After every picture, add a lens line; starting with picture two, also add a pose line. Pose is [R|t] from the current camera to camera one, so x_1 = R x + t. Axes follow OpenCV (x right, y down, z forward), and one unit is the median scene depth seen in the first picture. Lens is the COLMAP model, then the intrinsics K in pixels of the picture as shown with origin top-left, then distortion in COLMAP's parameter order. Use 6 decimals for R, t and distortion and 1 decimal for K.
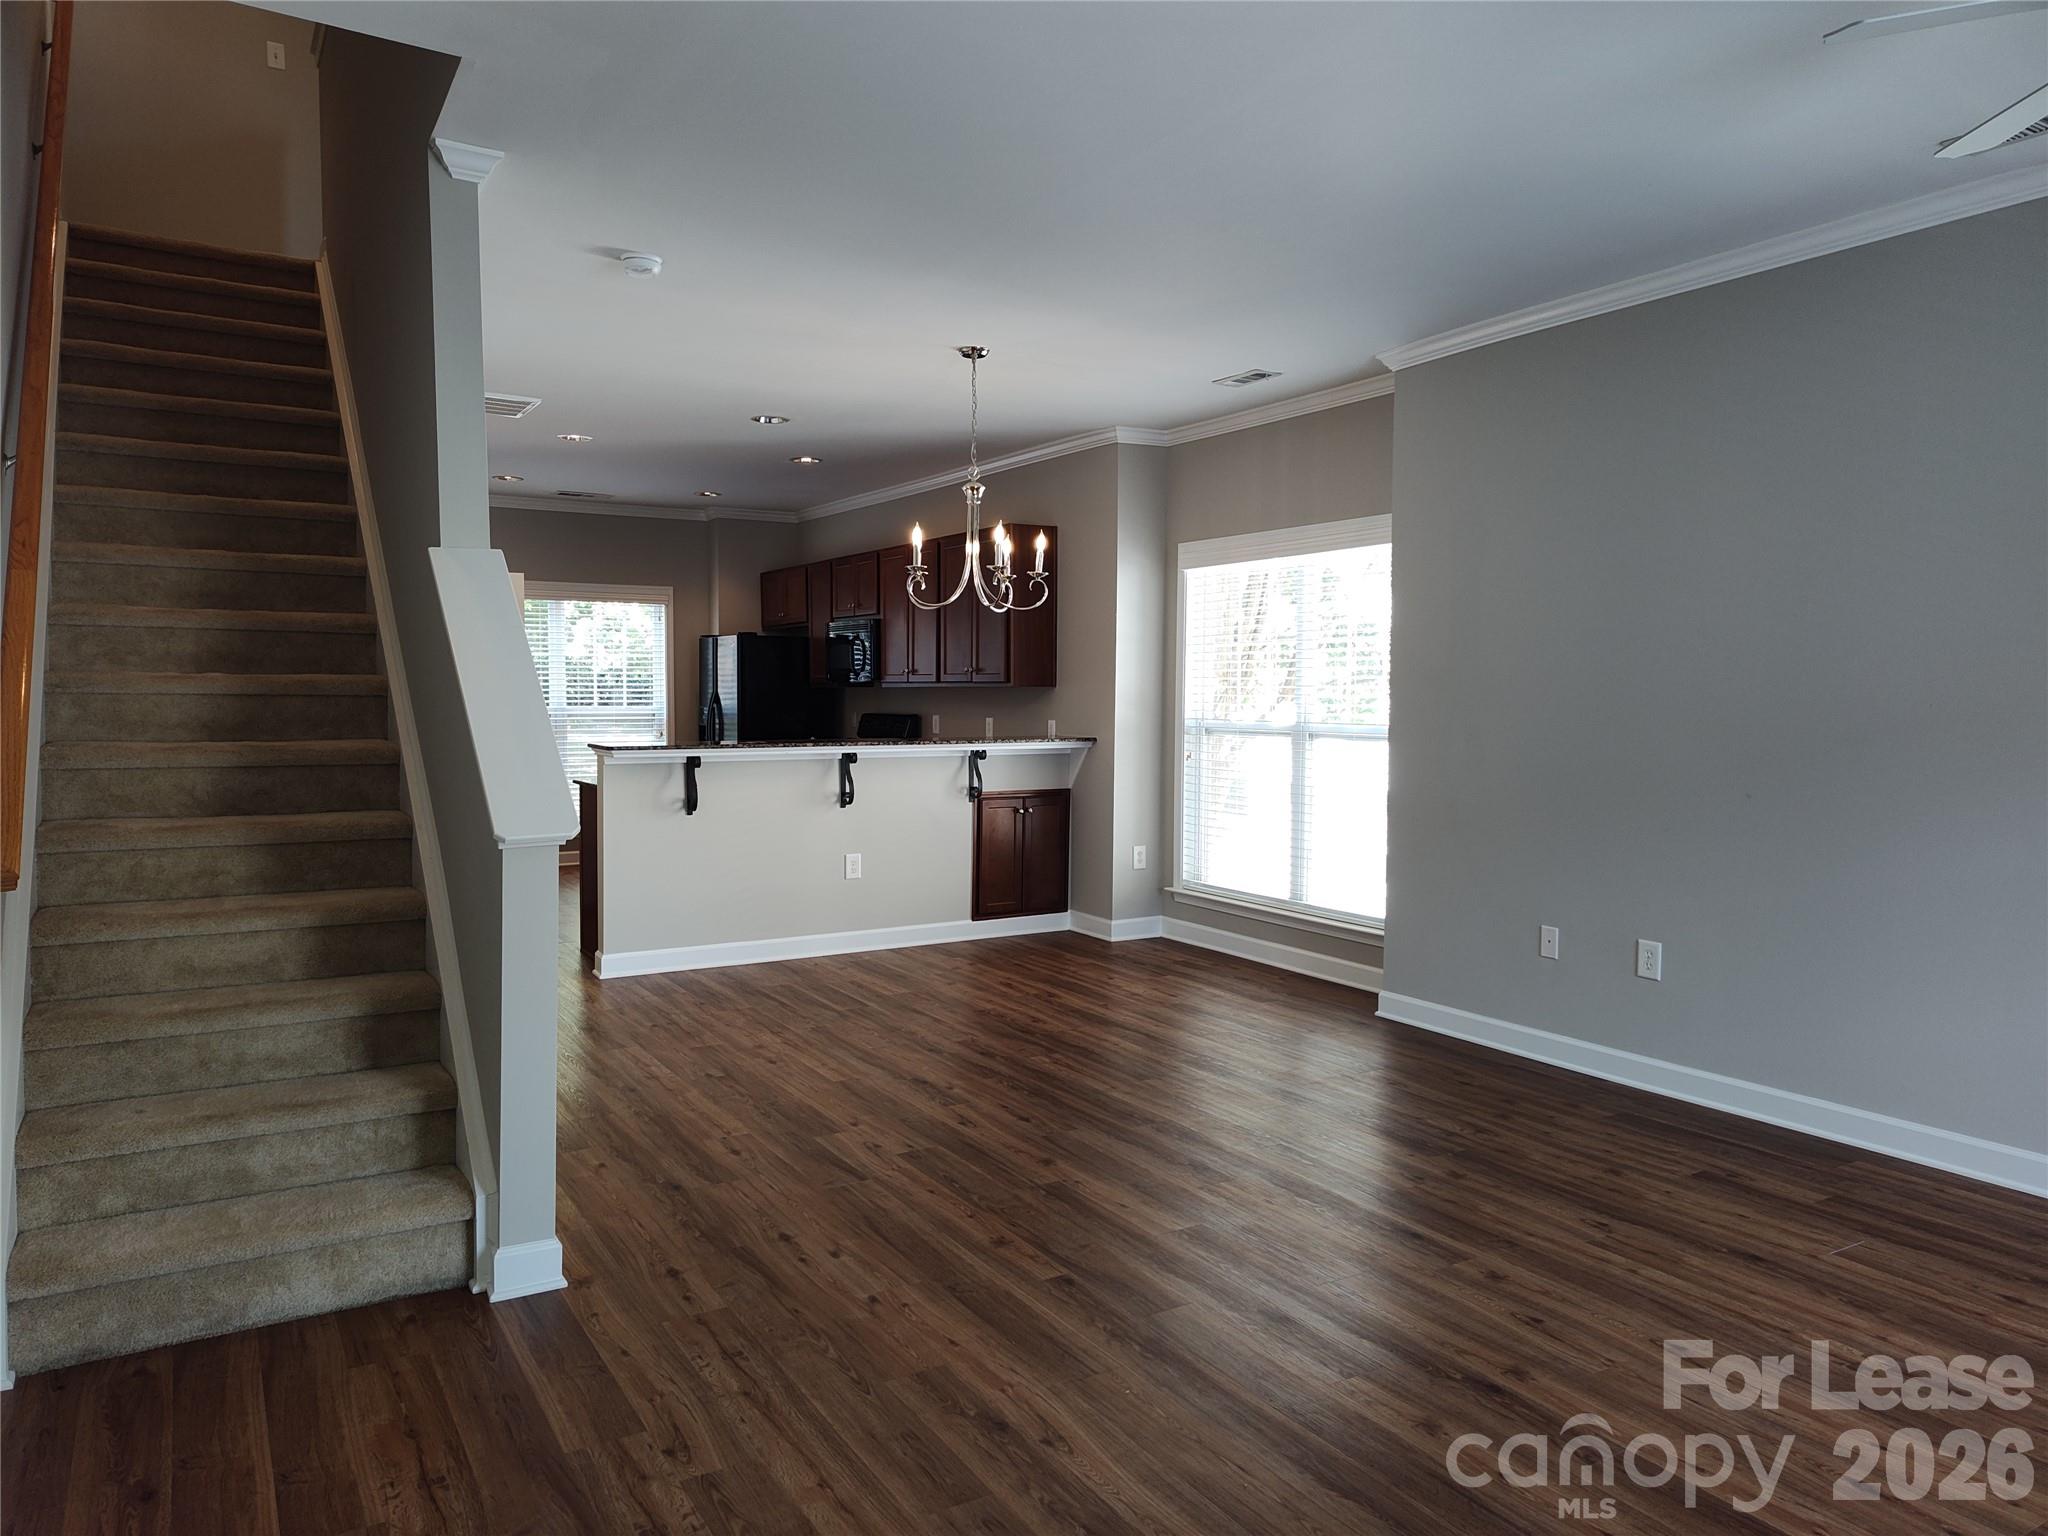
lens RADIAL K [[1361.6, 0, 1024.0], [0, 1361.6, 768.0], [0, 0, 1]] dist [0.055732, -0.074116]
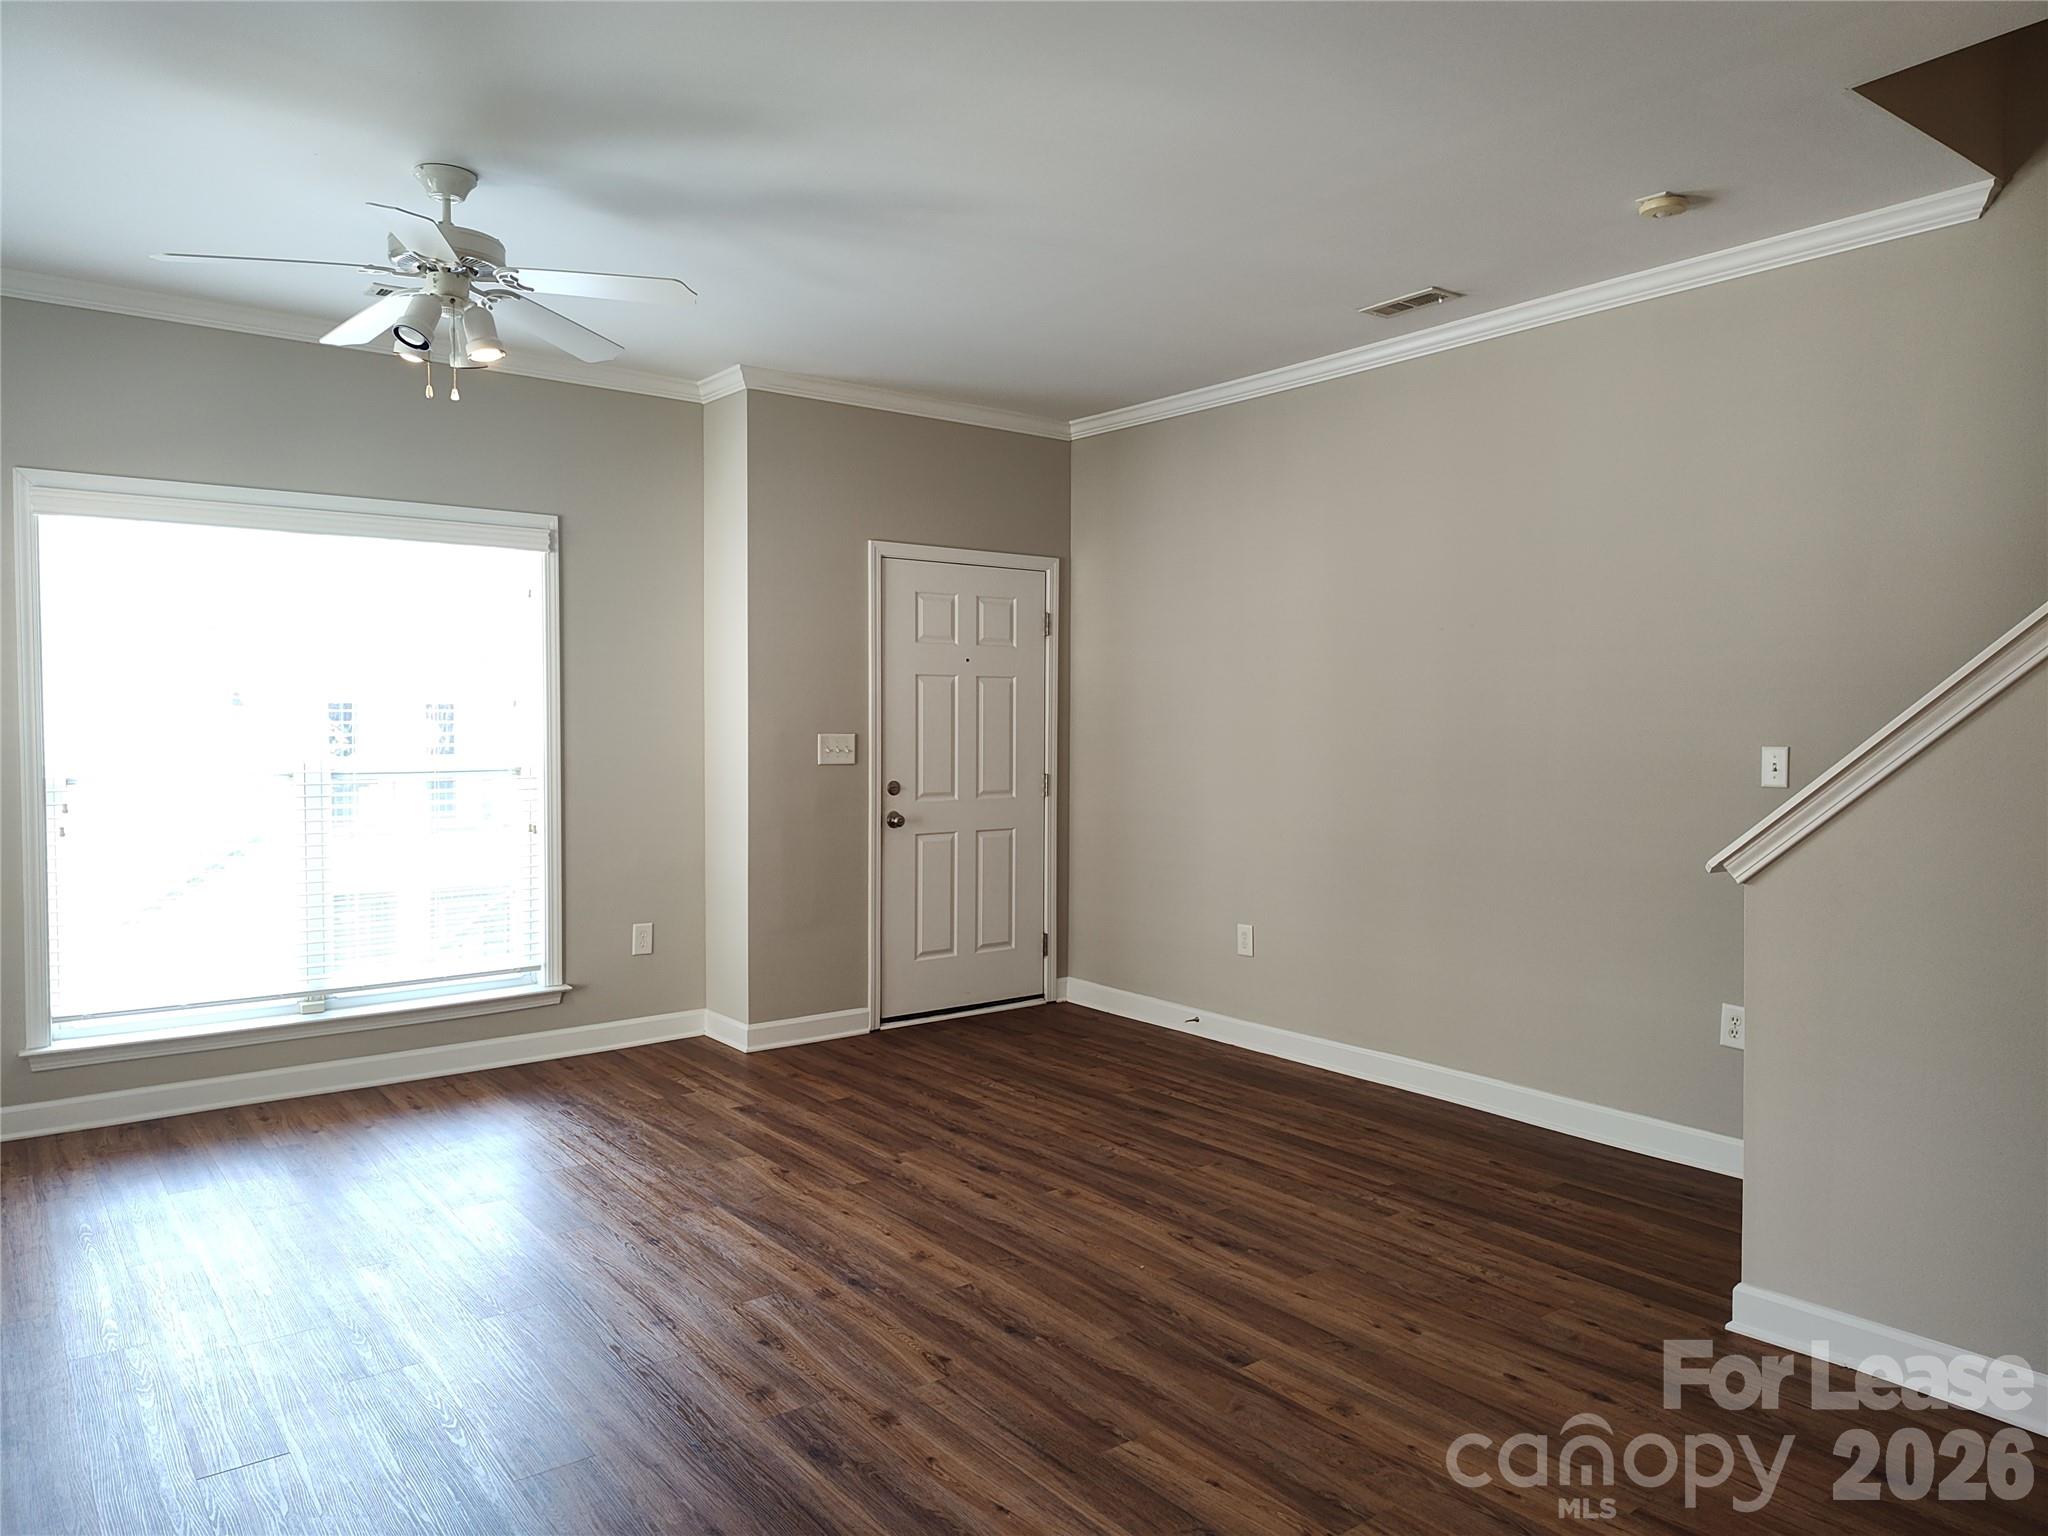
lens RADIAL K [[1393.2, 0, 1027.2], [0, 1393.2, 760.1], [0, 0, 1]] dist [0.045301, -0.050535]
pose [[-0.993090, -0.002230, -0.117333, 0.157331], [-0.012691, 0.995996, 0.088487, -0.062572], [0.116666, 0.089365, -0.989143, 1.046127]]
